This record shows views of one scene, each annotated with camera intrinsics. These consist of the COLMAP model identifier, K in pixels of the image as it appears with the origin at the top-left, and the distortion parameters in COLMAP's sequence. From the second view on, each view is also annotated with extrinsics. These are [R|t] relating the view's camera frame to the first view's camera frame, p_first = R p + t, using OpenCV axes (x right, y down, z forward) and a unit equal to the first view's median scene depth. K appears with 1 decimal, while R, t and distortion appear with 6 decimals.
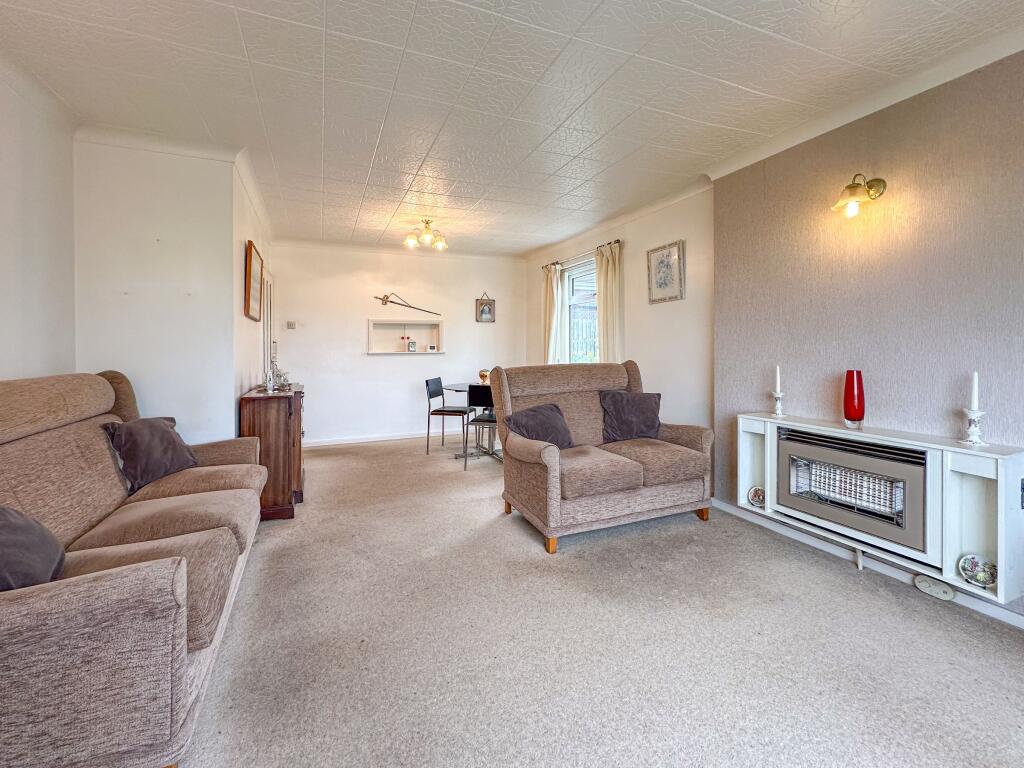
lens RADIAL K [[423.1, 0, 508.7], [0, 423.1, 356.0], [0, 0, 1]] dist [0.000923, 0.000053]
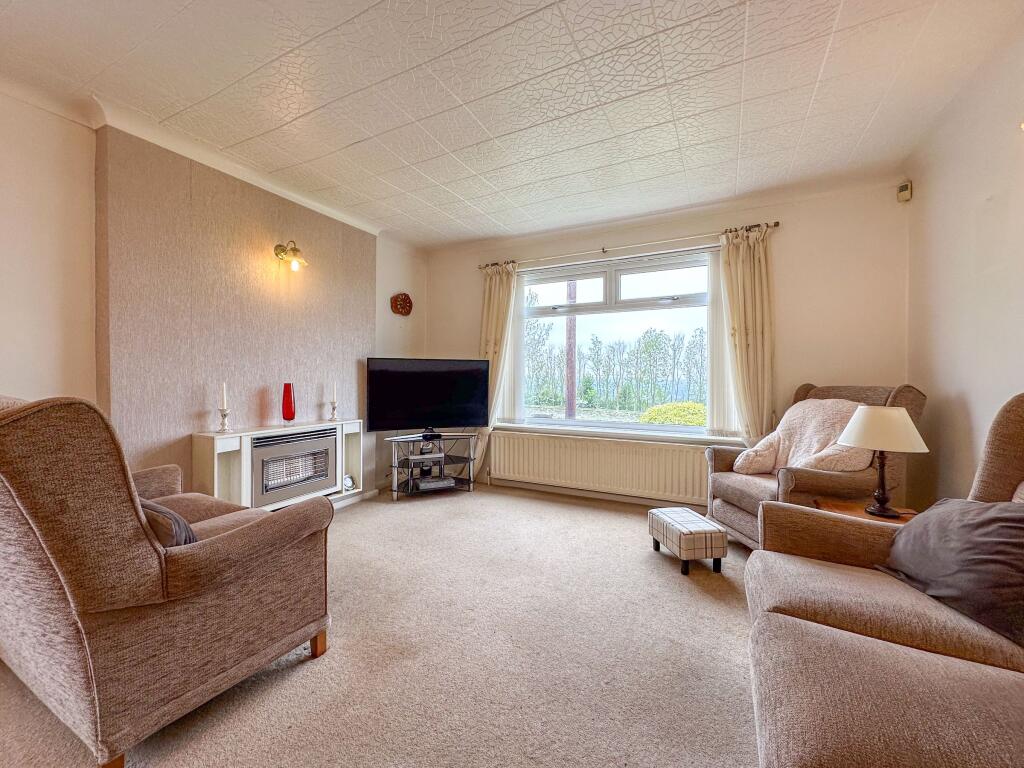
lens RADIAL K [[407.5, 0, 530.2], [0, 407.5, 378.3], [0, 0, 1]] dist [-0.001845, -0.000255]
pose [[-0.651572, -0.002872, 0.758581, -0.425548], [0.012307, 0.999821, 0.014356, 0.006357], [-0.758487, 0.018690, -0.651420, 0.785240]]
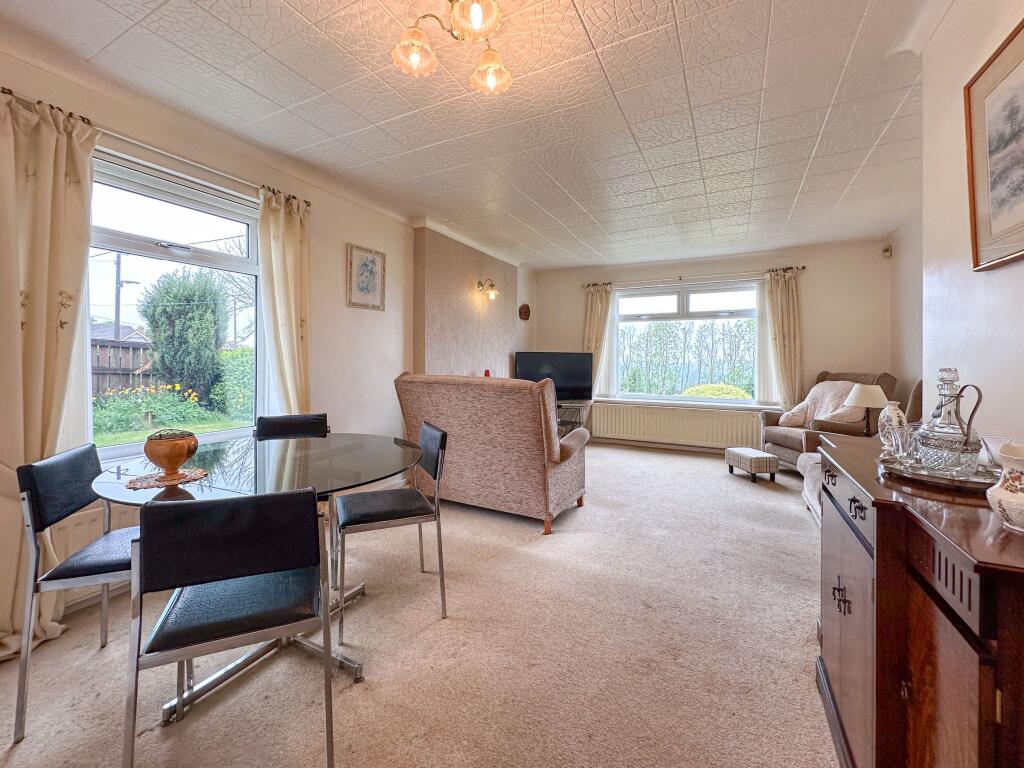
lens RADIAL K [[423.1, 0, 508.7], [0, 423.1, 356.0], [0, 0, 1]] dist [0.000923, 0.000053]
pose [[-0.627002, 0.002433, 0.779014, -0.568932], [0.010465, 0.999931, 0.005300, -0.026792], [-0.778947, 0.011476, -0.626985, 1.386211]]
